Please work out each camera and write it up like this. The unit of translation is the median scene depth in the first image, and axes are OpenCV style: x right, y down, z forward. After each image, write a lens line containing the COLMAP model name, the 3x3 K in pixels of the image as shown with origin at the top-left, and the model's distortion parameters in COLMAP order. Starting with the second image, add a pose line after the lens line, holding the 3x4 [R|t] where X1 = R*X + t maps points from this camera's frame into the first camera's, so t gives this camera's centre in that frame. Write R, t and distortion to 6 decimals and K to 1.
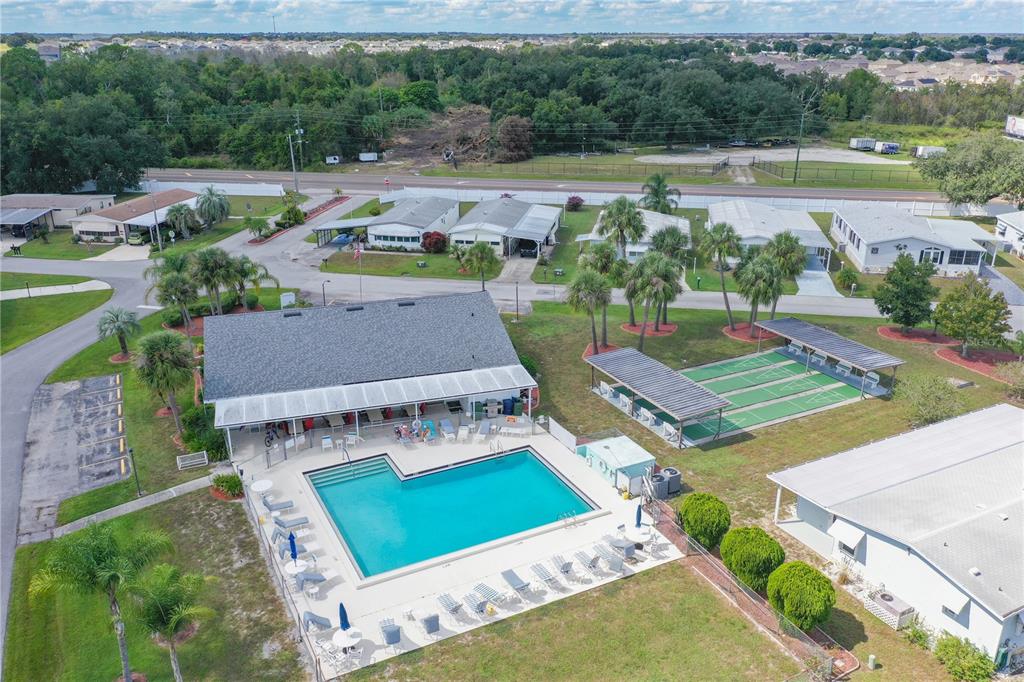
lens RADIAL K [[816.0, 0, 506.4], [0, 816.0, 340.7], [0, 0, 1]] dist [-0.002893, 0.004124]
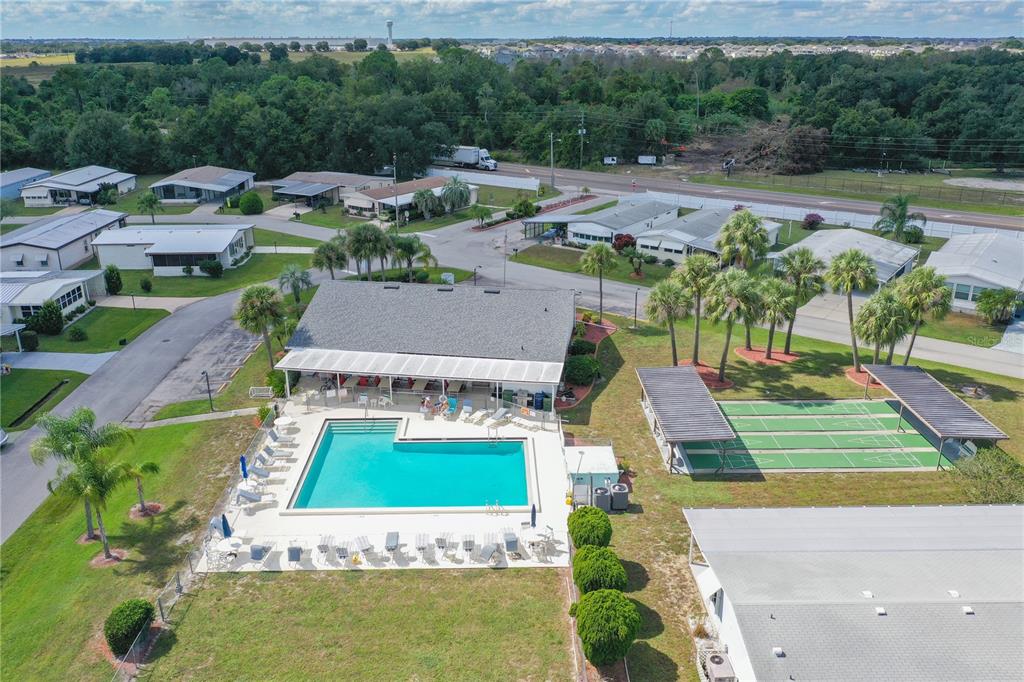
lens RADIAL K [[816.0, 0, 506.4], [0, 816.0, 340.7], [0, 0, 1]] dist [-0.002893, 0.004124]
pose [[0.898067, 0.151001, -0.413127, 0.205341], [-0.153018, 0.987815, 0.028419, -0.008966], [0.412384, 0.037693, 0.910230, 0.023395]]
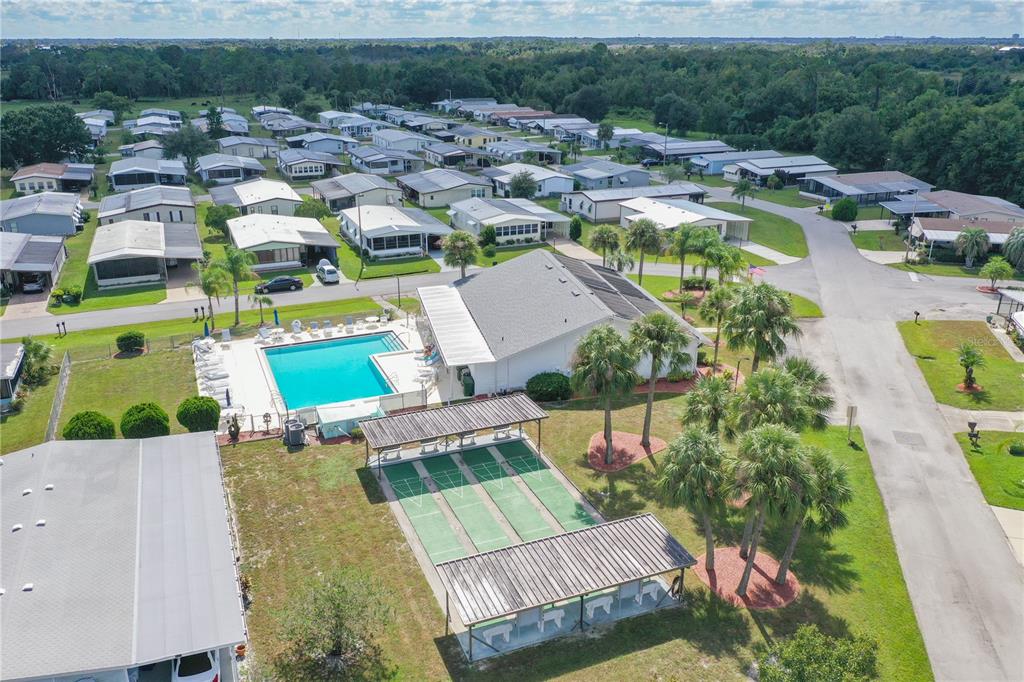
lens RADIAL K [[816.0, 0, 506.4], [0, 816.0, 340.7], [0, 0, 1]] dist [-0.002893, 0.004124]
pose [[-0.085445, 0.344483, -0.934896, 0.539418], [-0.349831, 0.868214, 0.351886, -0.200044], [0.932908, 0.357122, 0.046326, 0.532354]]
